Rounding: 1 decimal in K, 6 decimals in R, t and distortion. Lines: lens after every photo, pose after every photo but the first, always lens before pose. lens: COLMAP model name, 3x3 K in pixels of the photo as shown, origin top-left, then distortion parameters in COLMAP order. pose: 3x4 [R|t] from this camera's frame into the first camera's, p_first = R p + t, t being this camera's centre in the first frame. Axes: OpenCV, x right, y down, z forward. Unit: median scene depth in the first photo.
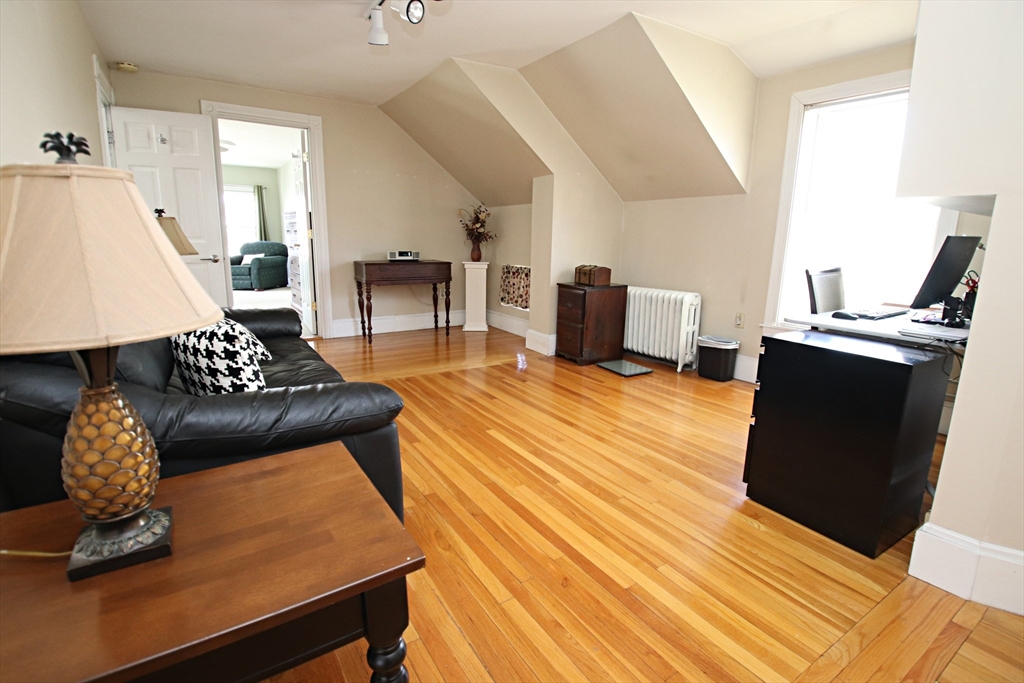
lens RADIAL K [[476.9, 0, 511.7], [0, 476.9, 332.7], [0, 0, 1]] dist [0.001655, -0.016503]
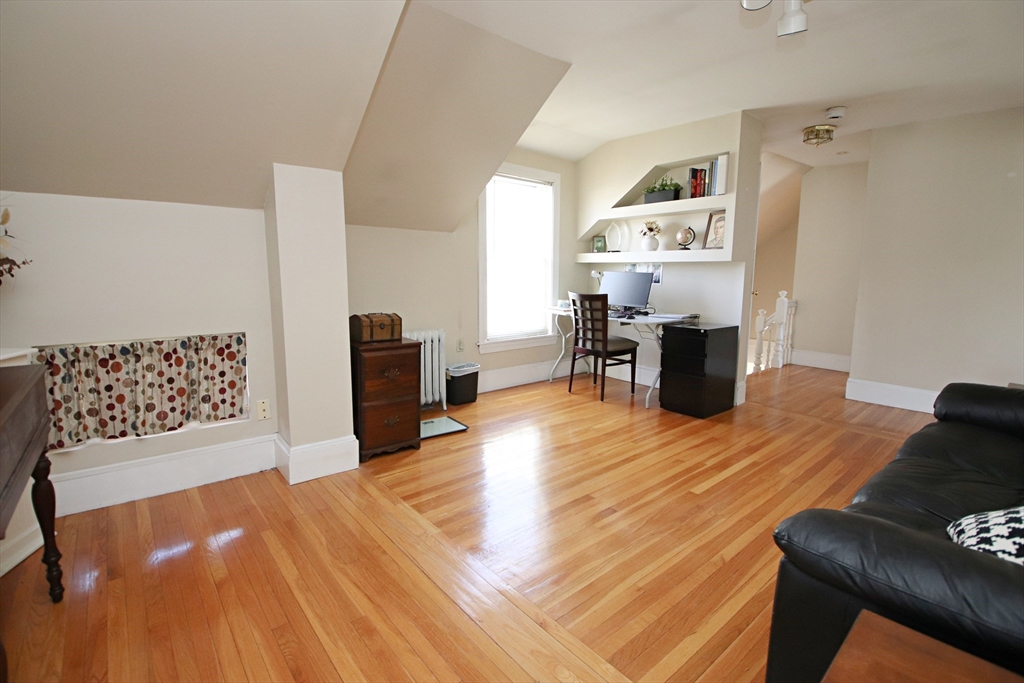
lens RADIAL K [[473.3, 0, 504.4], [0, 473.3, 334.1], [0, 0, 1]] dist [0.002257, -0.019192]
pose [[-0.122884, -0.152560, 0.980625, -0.501715], [0.179214, 0.968458, 0.173124, -0.183199], [-0.976105, 0.197016, -0.091667, 0.823584]]
